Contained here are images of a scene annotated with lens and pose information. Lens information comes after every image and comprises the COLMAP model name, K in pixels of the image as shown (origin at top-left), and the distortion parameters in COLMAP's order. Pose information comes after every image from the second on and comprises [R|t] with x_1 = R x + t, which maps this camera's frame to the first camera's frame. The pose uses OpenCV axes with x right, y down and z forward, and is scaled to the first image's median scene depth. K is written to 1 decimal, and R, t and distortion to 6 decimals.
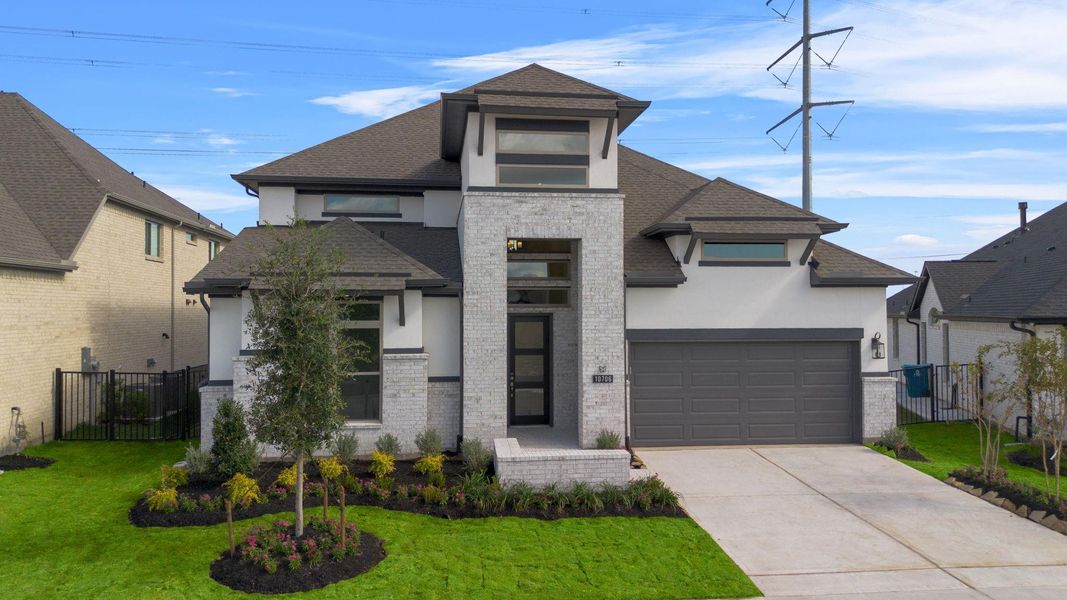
lens RADIAL K [[788.6, 0, 533.5], [0, 788.6, 300.0], [0, 0, 1]] dist [0.080037, -0.081808]
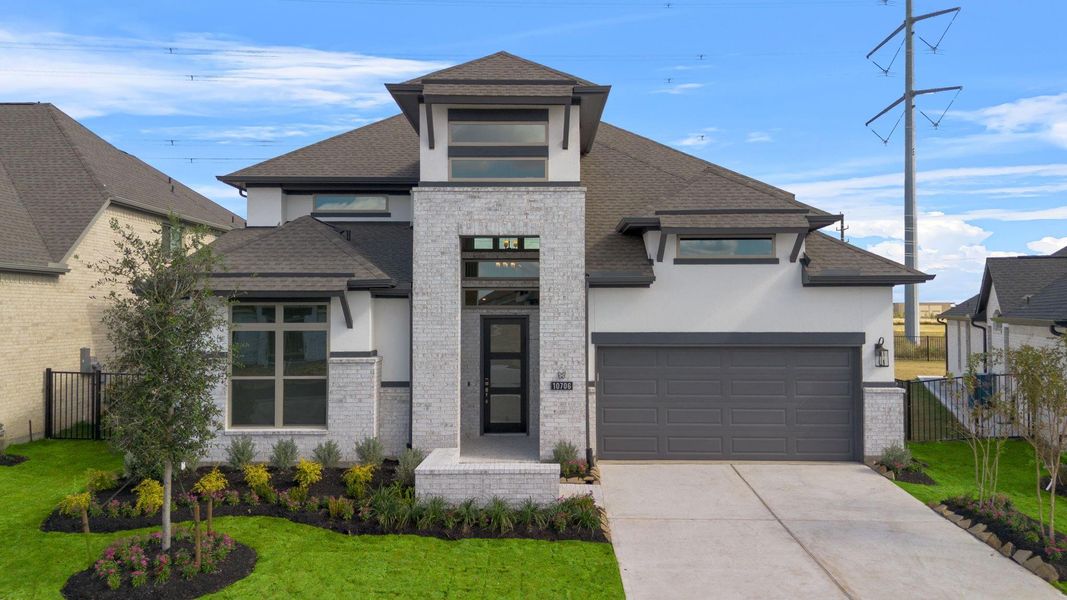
lens RADIAL K [[788.6, 0, 533.5], [0, 788.6, 300.0], [0, 0, 1]] dist [0.080037, -0.081808]
pose [[0.991420, -0.000903, -0.130710, 0.176320], [0.000590, 0.999997, -0.002432, 0.000951], [0.130712, 0.002334, 0.991418, 0.073273]]
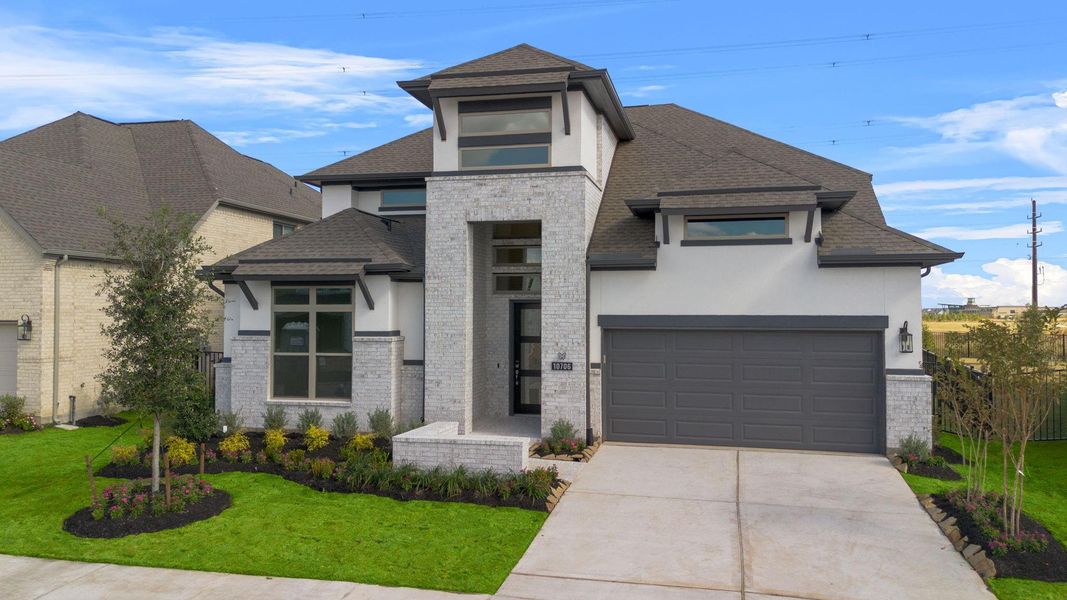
lens RADIAL K [[788.6, 0, 533.5], [0, 788.6, 300.0], [0, 0, 1]] dist [0.080037, -0.081808]
pose [[0.936455, -0.001430, -0.350784, 0.388671], [0.000575, 0.999997, -0.002542, 0.022293], [0.350786, 0.002179, 0.936453, 0.097188]]
